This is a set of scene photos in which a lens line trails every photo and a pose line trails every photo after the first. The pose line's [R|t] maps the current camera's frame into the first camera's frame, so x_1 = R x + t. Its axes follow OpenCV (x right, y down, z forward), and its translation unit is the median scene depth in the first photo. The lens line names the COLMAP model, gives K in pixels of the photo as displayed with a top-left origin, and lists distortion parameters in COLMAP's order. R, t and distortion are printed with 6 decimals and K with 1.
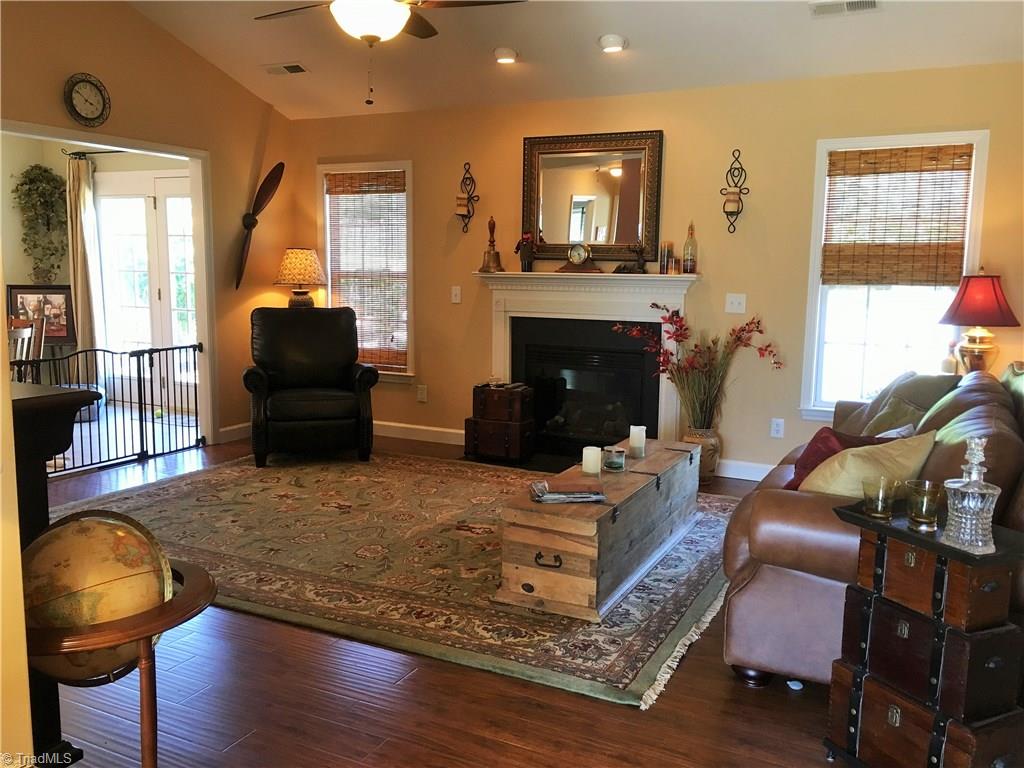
lens RADIAL K [[866.6, 0, 532.7], [0, 866.6, 385.1], [0, 0, 1]] dist [0.075431, -0.084788]
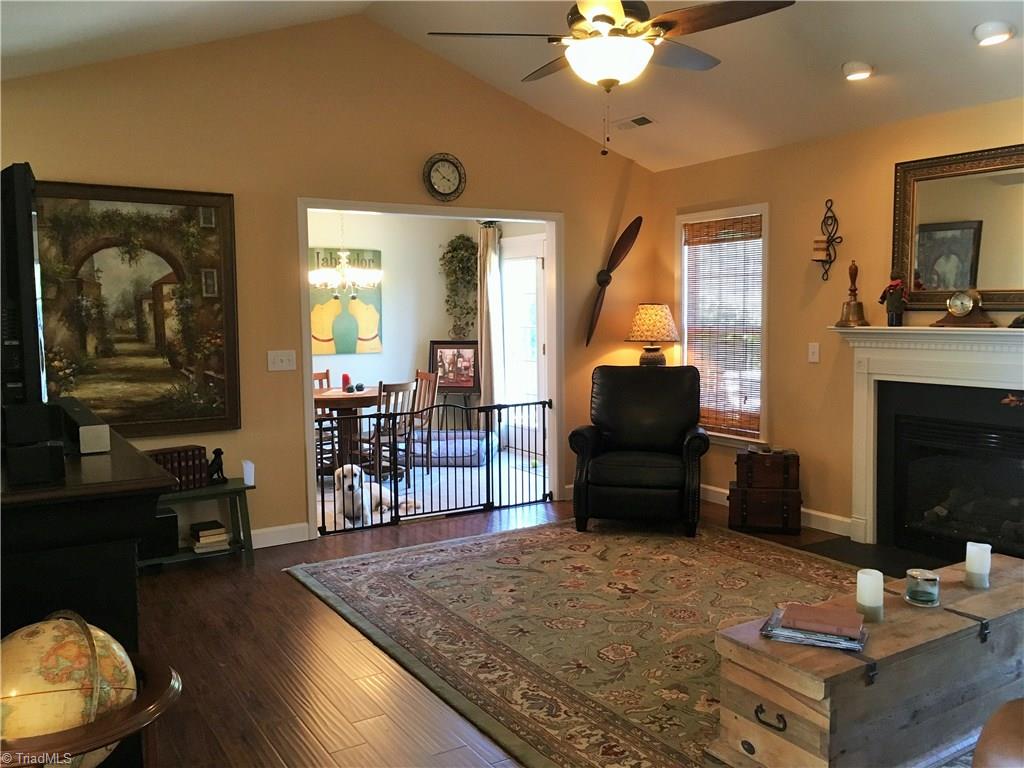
lens RADIAL K [[877.1, 0, 528.2], [0, 877.1, 383.1], [0, 0, 1]] dist [0.072547, -0.081749]
pose [[0.854136, 0.024162, -0.519488, 0.149608], [-0.050457, 0.998058, -0.036540, -0.033479], [0.517596, 0.057422, 0.853696, 0.133919]]
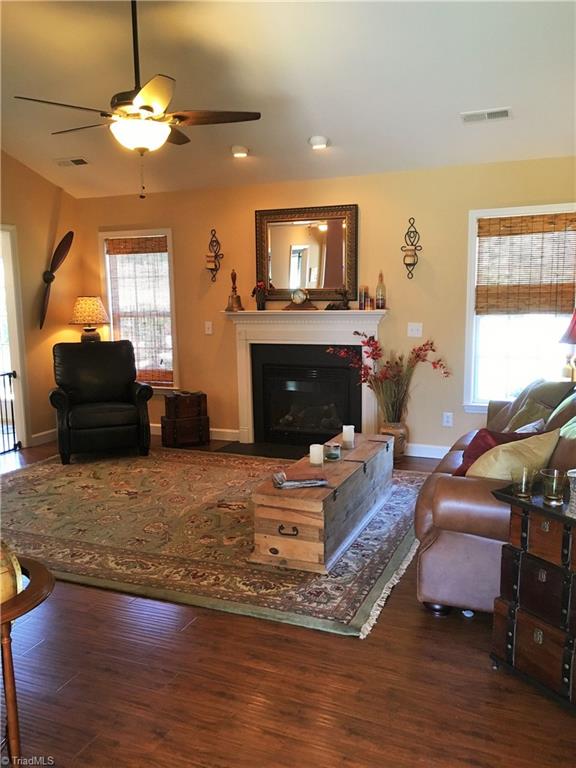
lens RADIAL K [[650.0, 0, 302.9], [0, 650.0, 389.6], [0, 0, 1]] dist [0.075431, -0.084788]
pose [[0.997539, -0.036714, 0.059728, -0.007764], [0.035905, 0.999249, 0.014558, -0.022374], [-0.060217, -0.012378, 0.998109, -0.016315]]
